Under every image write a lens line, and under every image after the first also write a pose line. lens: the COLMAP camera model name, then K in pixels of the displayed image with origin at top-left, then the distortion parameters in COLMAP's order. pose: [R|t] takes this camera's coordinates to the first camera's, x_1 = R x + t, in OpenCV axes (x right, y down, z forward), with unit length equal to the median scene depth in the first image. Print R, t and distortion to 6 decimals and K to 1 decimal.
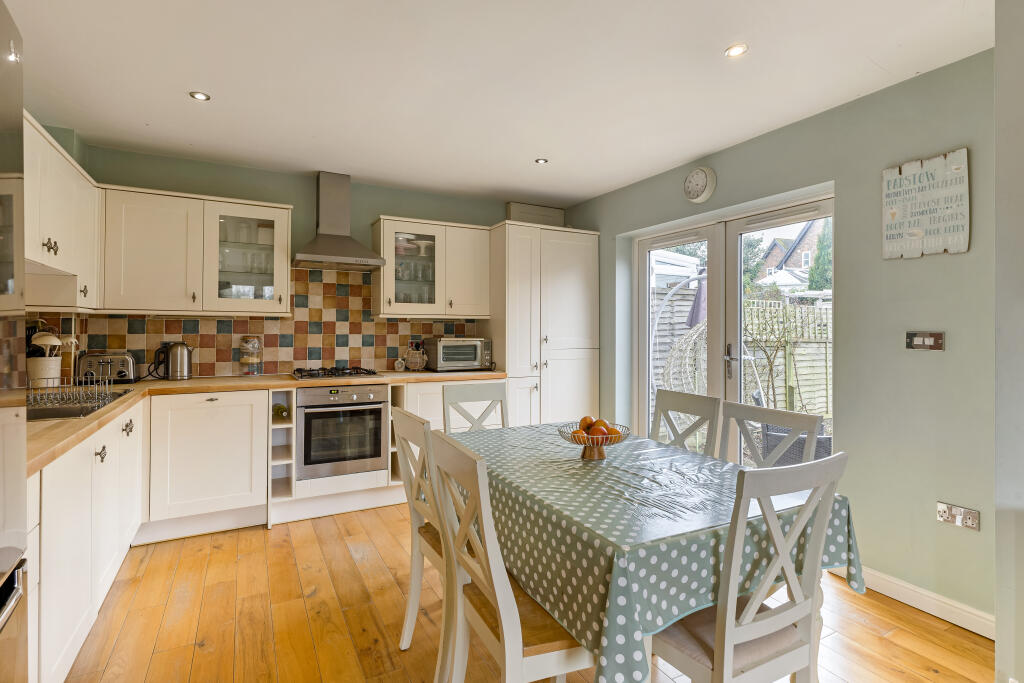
lens RADIAL K [[498.4, 0, 506.4], [0, 498.4, 332.1], [0, 0, 1]] dist [0.015312, 0.002192]
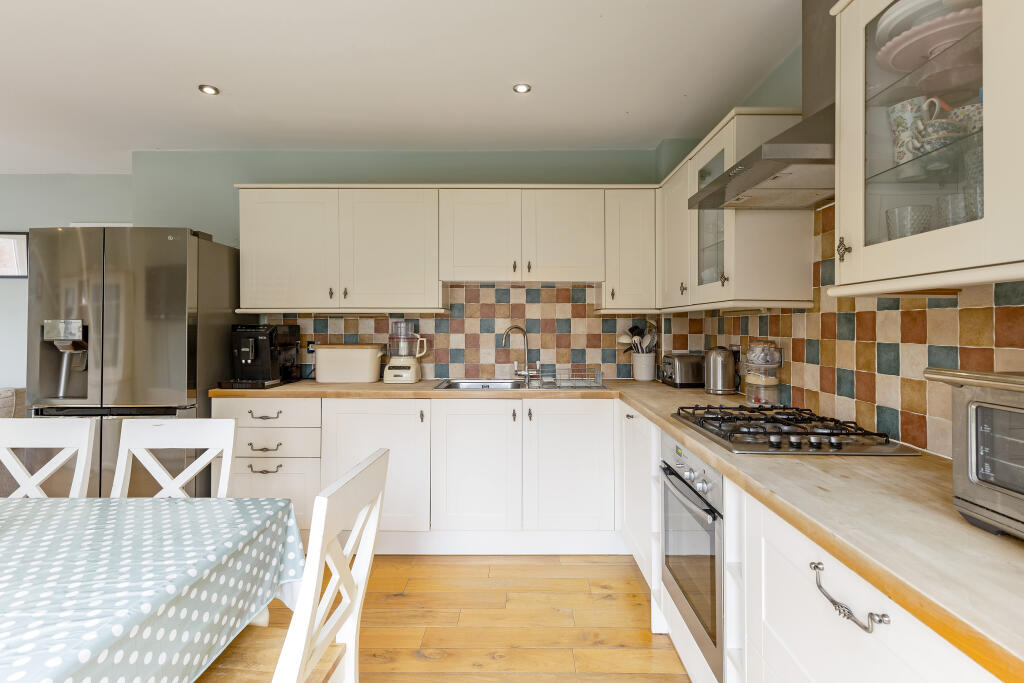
lens RADIAL K [[521.8, 0, 524.4], [0, 521.8, 325.9], [0, 0, 1]] dist [-0.000204, 0.000047]
pose [[-0.474429, -0.001727, -0.880292, 0.182846], [-0.005317, 0.999985, 0.000904, -0.008259], [0.880278, 0.005110, -0.474431, 1.013628]]
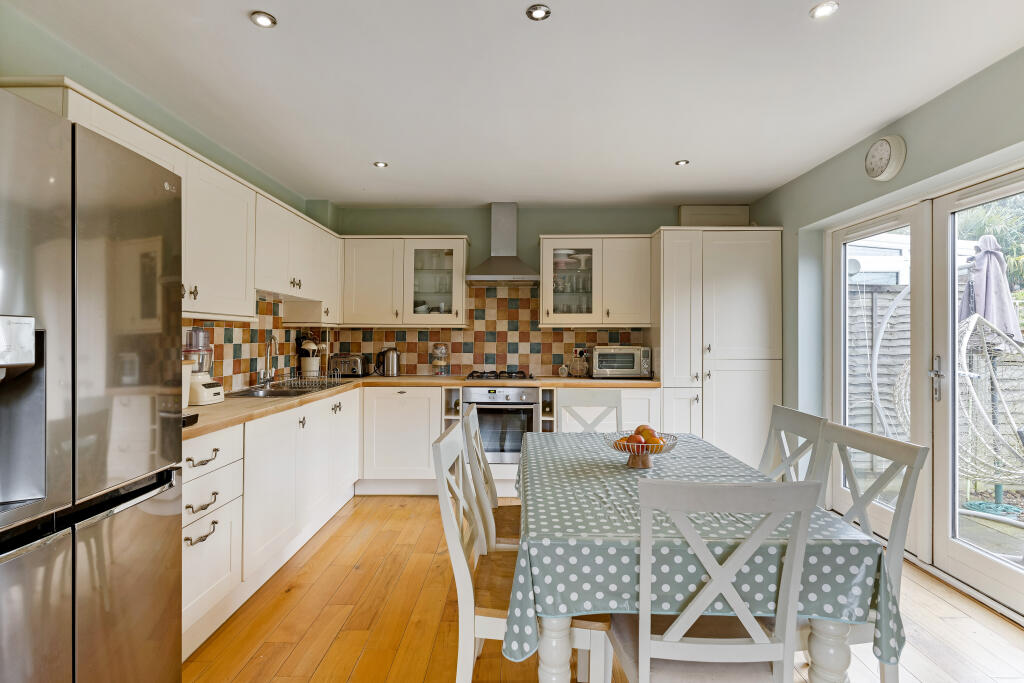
lens RADIAL K [[498.4, 0, 511.7], [0, 498.4, 336.5], [0, 0, 1]] dist [0.015312, 0.002192]
pose [[0.877953, -0.002901, -0.478738, 0.228981], [-0.001430, 0.999961, -0.008682, 0.000702], [0.478744, 0.008307, 0.877915, 0.000295]]
